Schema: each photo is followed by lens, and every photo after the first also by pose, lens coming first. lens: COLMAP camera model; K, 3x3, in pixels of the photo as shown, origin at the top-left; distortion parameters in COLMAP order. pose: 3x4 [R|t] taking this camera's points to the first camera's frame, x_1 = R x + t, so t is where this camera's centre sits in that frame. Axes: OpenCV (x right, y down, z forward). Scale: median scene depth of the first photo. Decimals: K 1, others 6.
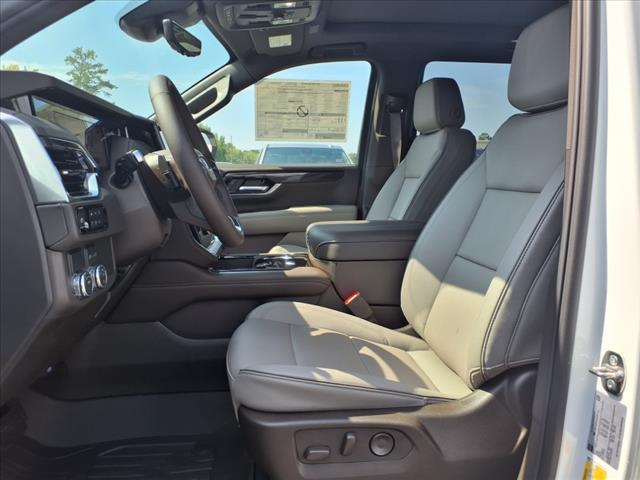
lens RADIAL K [[525.2, 0, 335.4], [0, 525.2, 239.9], [0, 0, 1]] dist [0.079368, -0.123358]
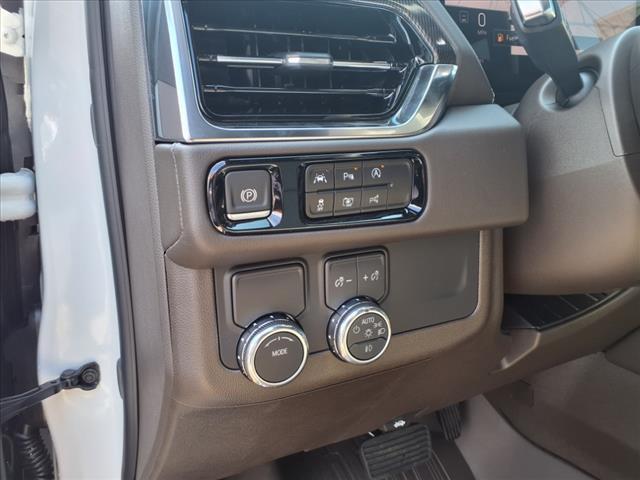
lens RADIAL K [[532.0, 0, 332.5], [0, 532.0, 240.0], [0, 0, 1]] dist [0.080932, -0.124390]
pose [[0.372266, 0.259982, -0.890970, -0.067803], [-0.121182, 0.965364, 0.231058, -0.052804], [0.920181, 0.021955, 0.390878, 0.490962]]
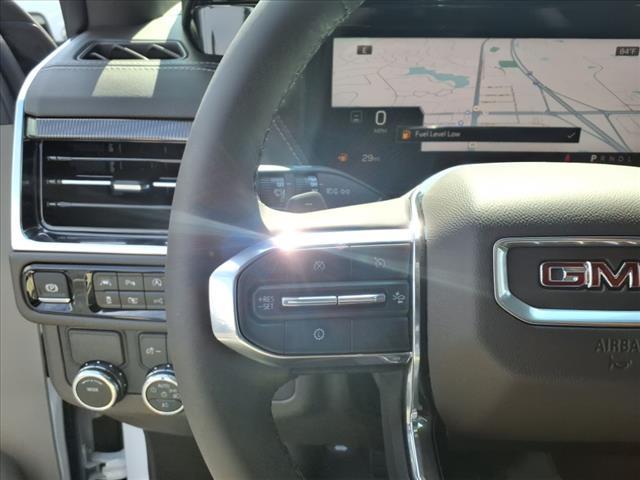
lens RADIAL K [[532.0, 0, 332.5], [0, 532.0, 240.0], [0, 0, 1]] dist [0.080932, -0.124390]
pose [[-0.203292, 0.415525, -0.886573, -0.047487], [-0.104804, 0.891044, 0.441652, -0.181222], [0.973493, 0.182701, -0.137593, 0.714467]]
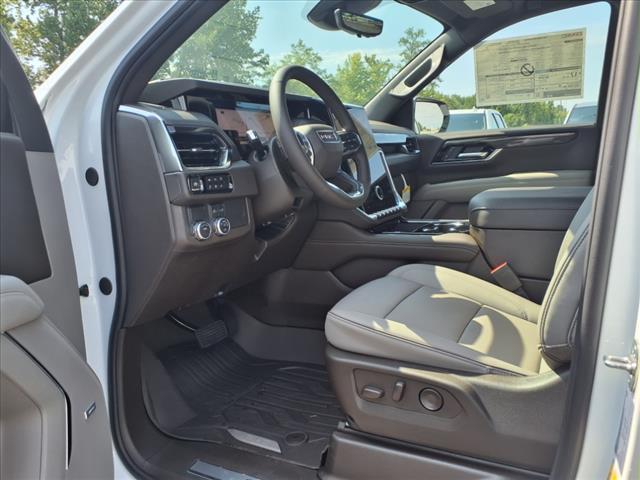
lens RADIAL K [[532.0, 0, 332.5], [0, 532.0, 240.0], [0, 0, 1]] dist [0.080932, -0.124390]
pose [[0.819136, 0.056985, -0.570761, 0.342819], [-0.024789, 0.997640, 0.064028, 0.005736], [0.573063, -0.038299, 0.818616, 0.022778]]
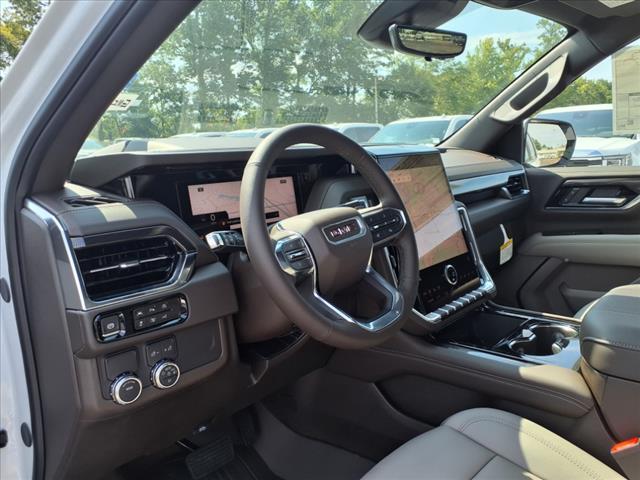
lens RADIAL K [[529.5, 0, 333.0], [0, 529.5, 229.8], [0, 0, 1]] dist [0.007452, 0.004653]
pose [[0.660565, 0.097371, -0.744428, 0.236299], [-0.051042, 0.995084, 0.084864, -0.160801], [0.749032, -0.018061, 0.662288, 0.368932]]
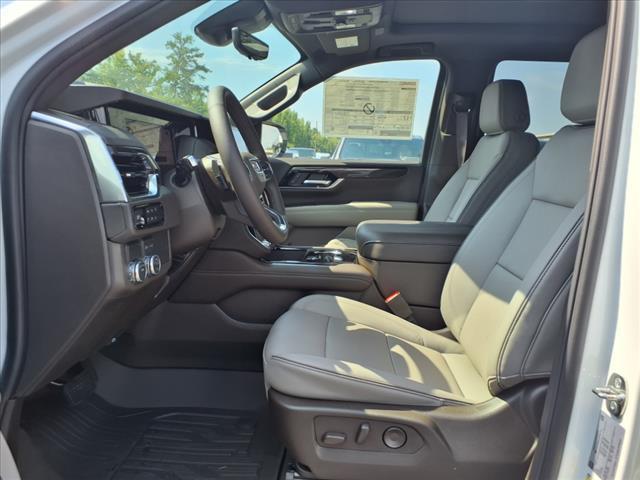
lens RADIAL K [[532.0, 0, 332.5], [0, 532.0, 240.0], [0, 0, 1]] dist [0.080932, -0.124390]
pose [[0.985749, 0.062462, -0.156195, 0.072455], [-0.058718, 0.997868, 0.028479, -0.024916], [0.157641, -0.018901, 0.987316, -0.056698]]
